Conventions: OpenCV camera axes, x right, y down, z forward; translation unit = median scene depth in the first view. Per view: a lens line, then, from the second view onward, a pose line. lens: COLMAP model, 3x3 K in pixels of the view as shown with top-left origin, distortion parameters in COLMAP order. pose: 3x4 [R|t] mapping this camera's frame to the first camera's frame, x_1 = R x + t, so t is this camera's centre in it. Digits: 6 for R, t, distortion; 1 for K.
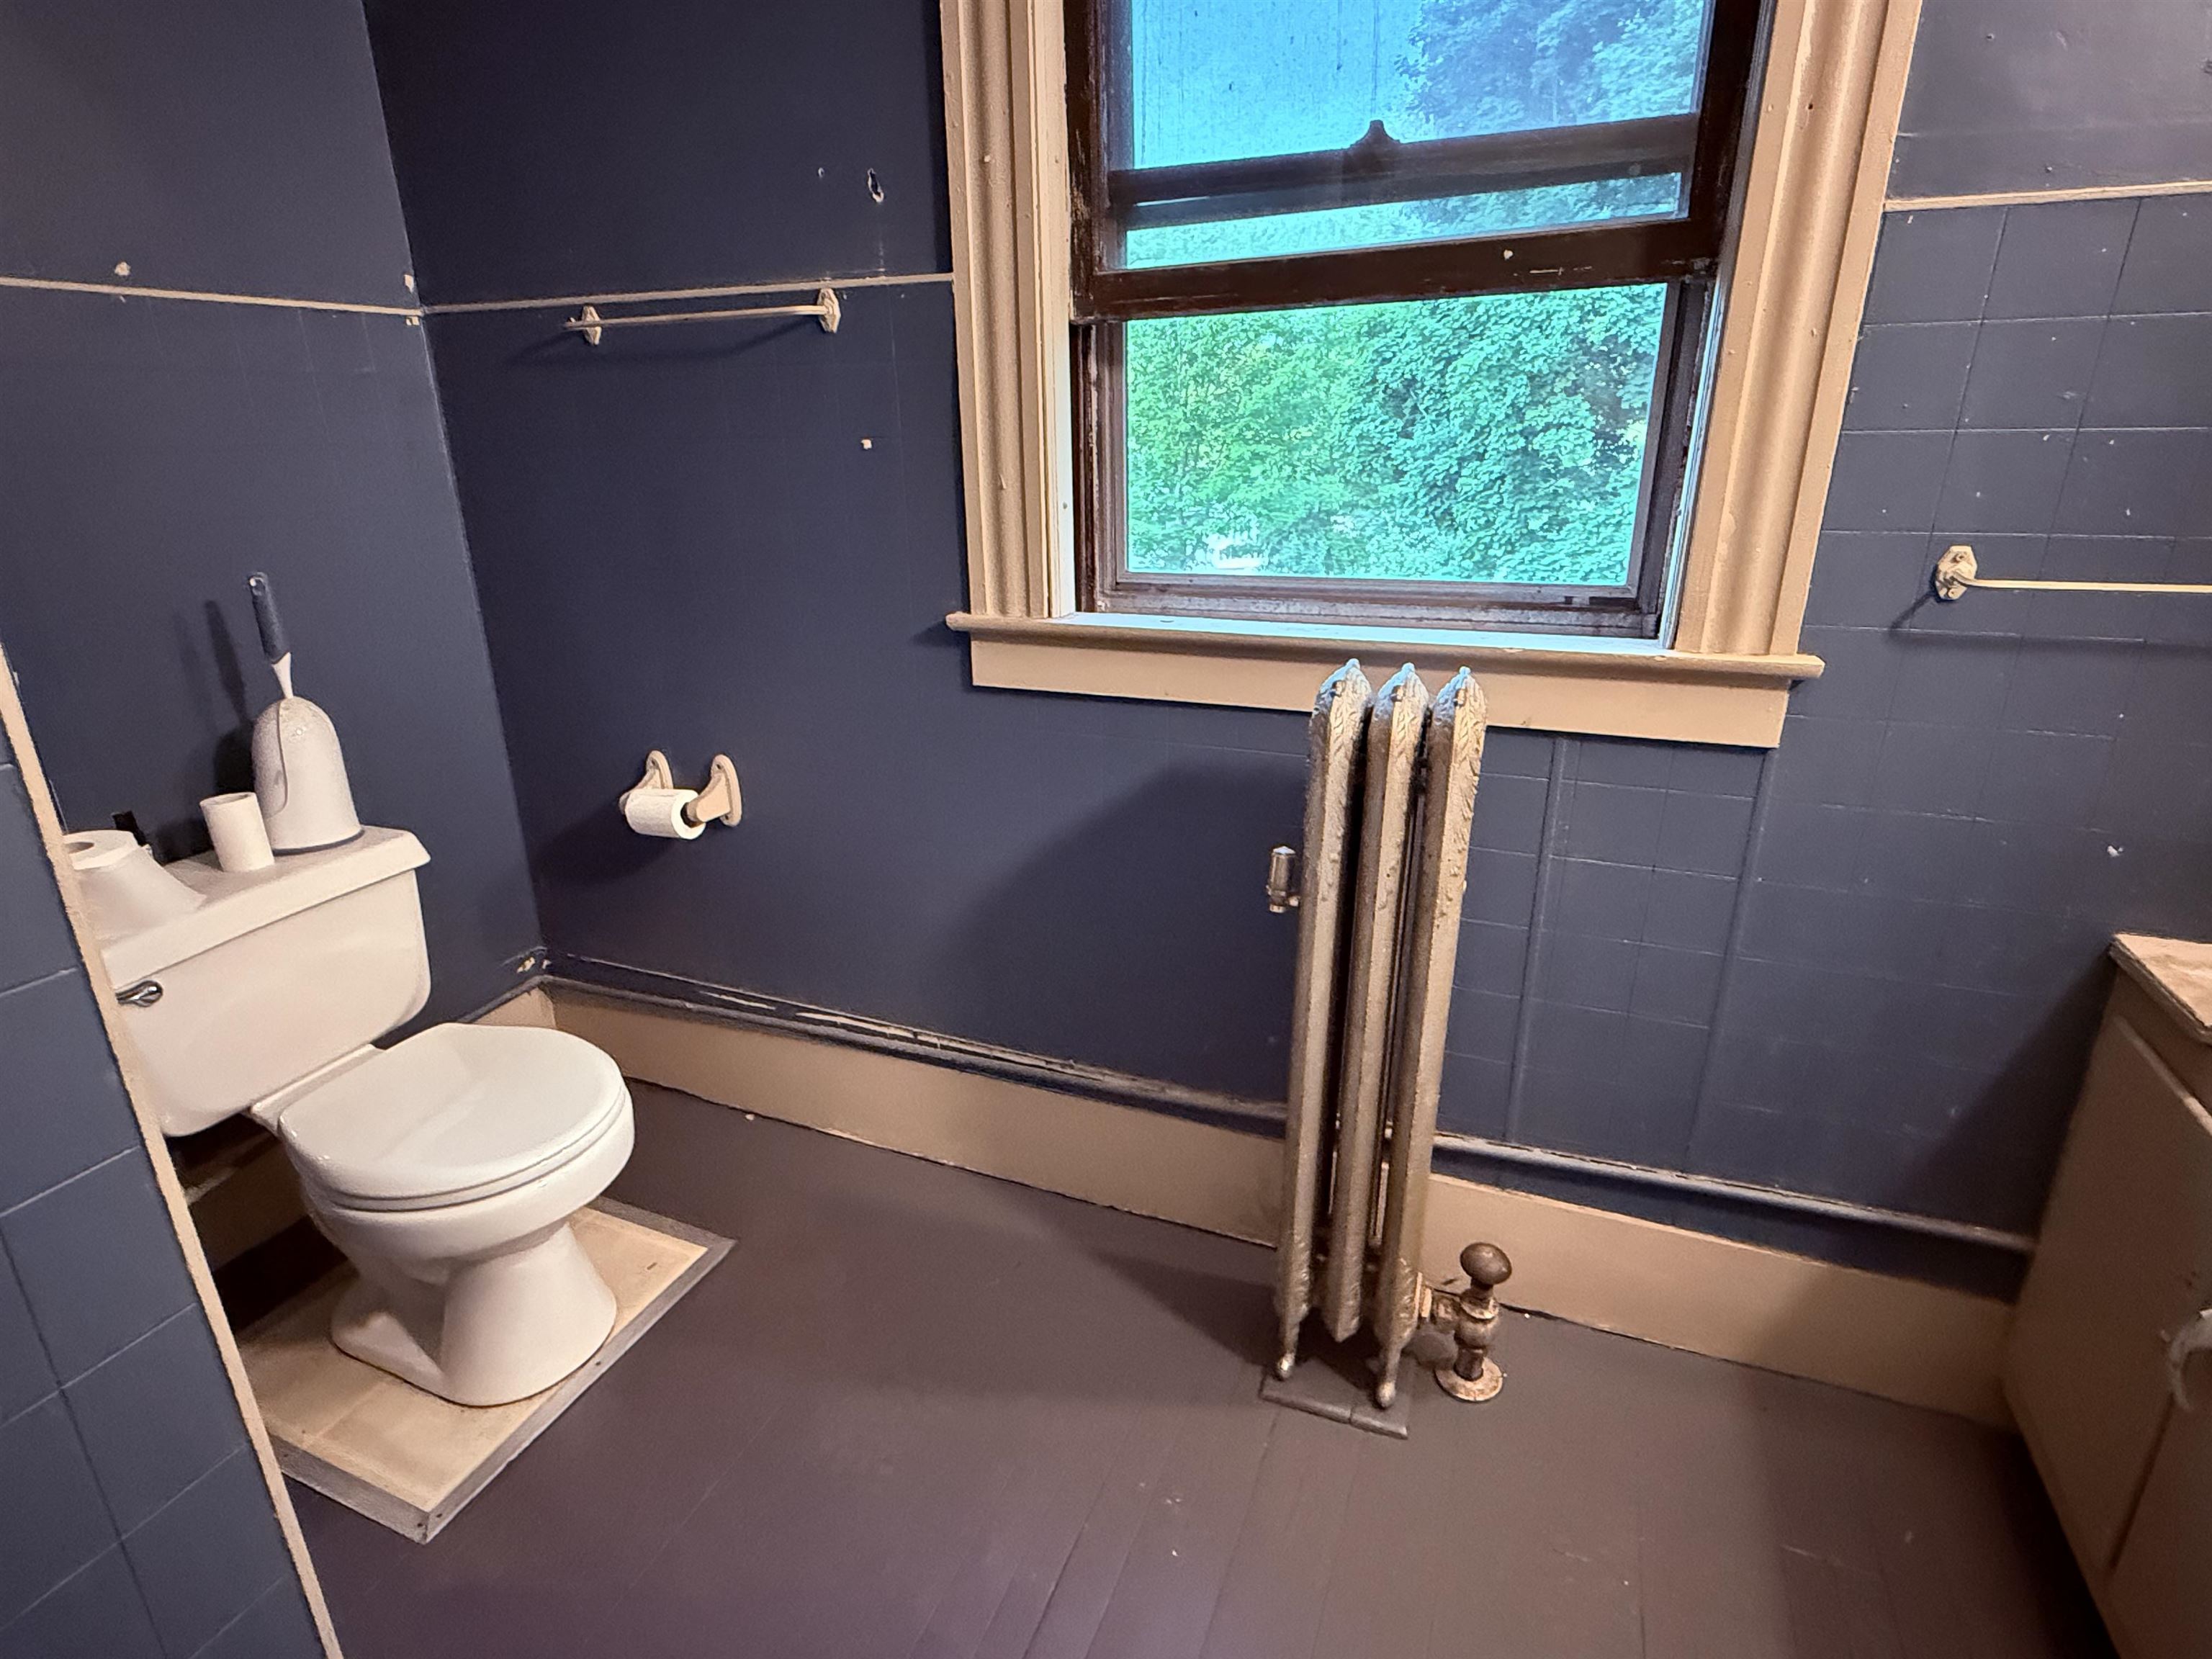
lens RADIAL K [[1114.2, 0, 1102.1], [0, 1114.2, 840.3], [0, 0, 1]] dist [-0.001233, 0.001970]
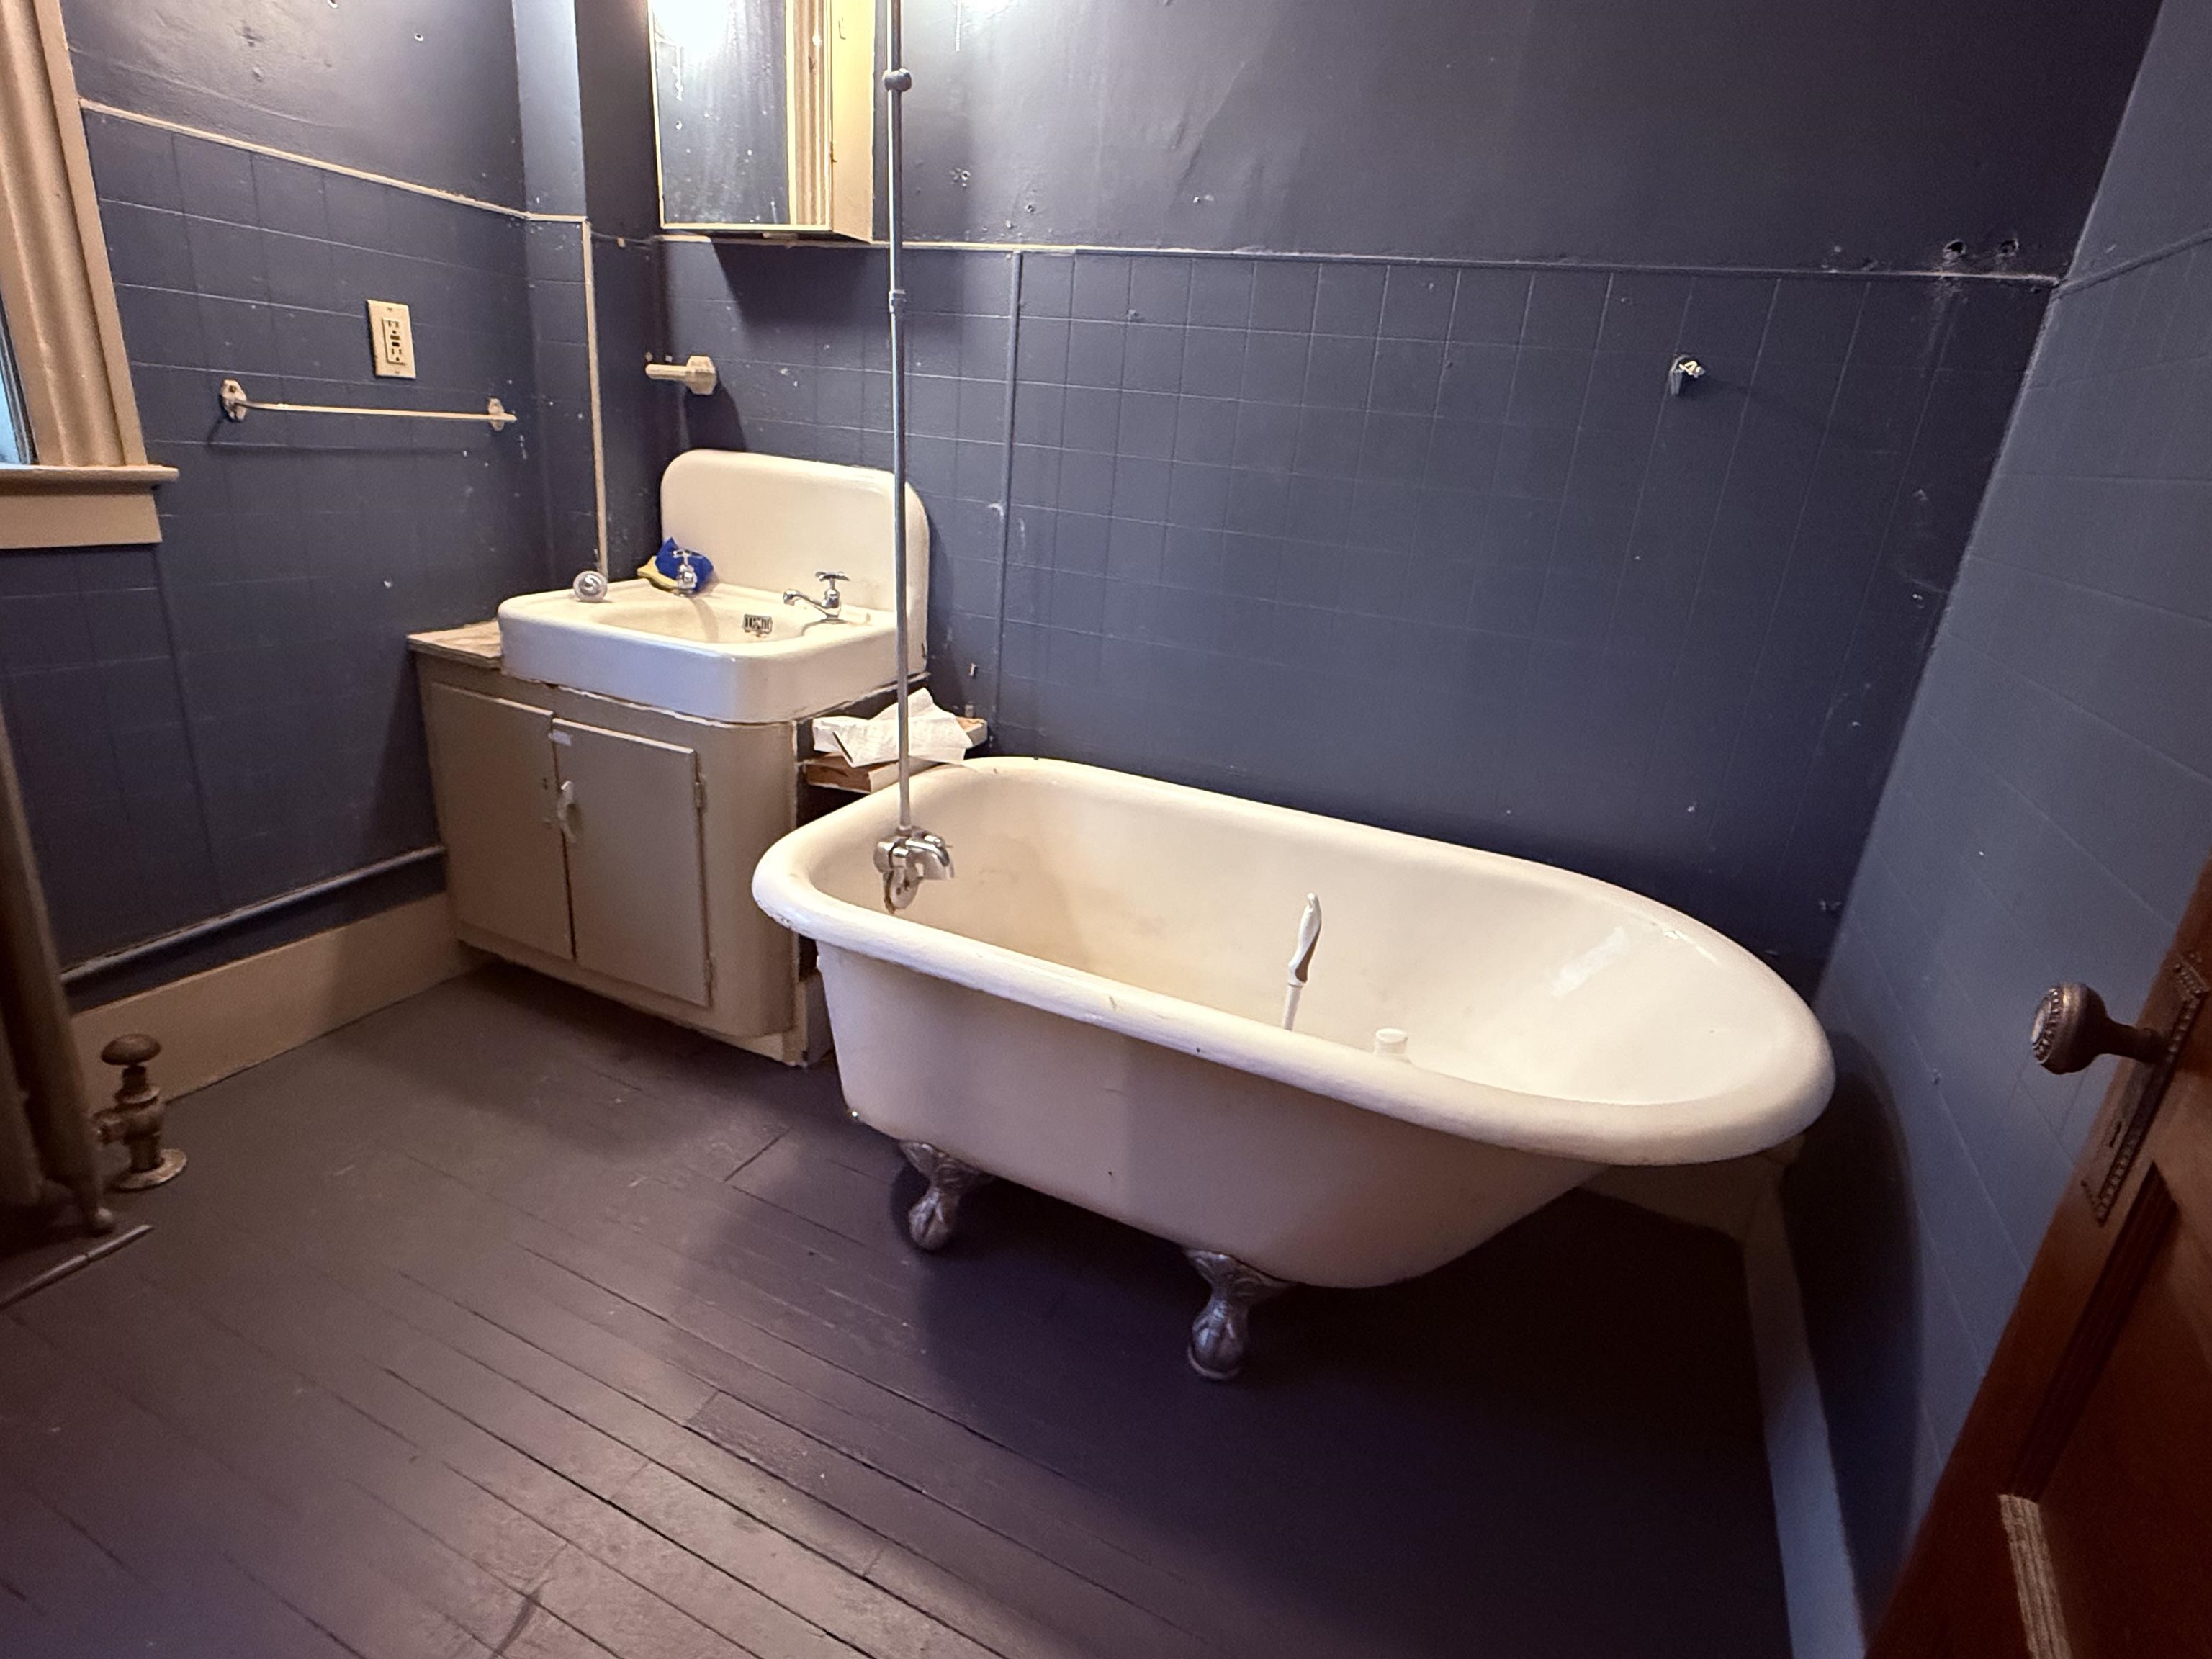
lens RADIAL K [[1114.2, 0, 1112.8], [0, 1114.2, 832.6], [0, 0, 1]] dist [-0.001233, 0.001970]
pose [[0.032483, -0.326162, 0.944756, -0.662301], [0.248609, 0.918182, 0.308440, 0.098168], [-0.968059, 0.224855, 0.110912, -0.109306]]
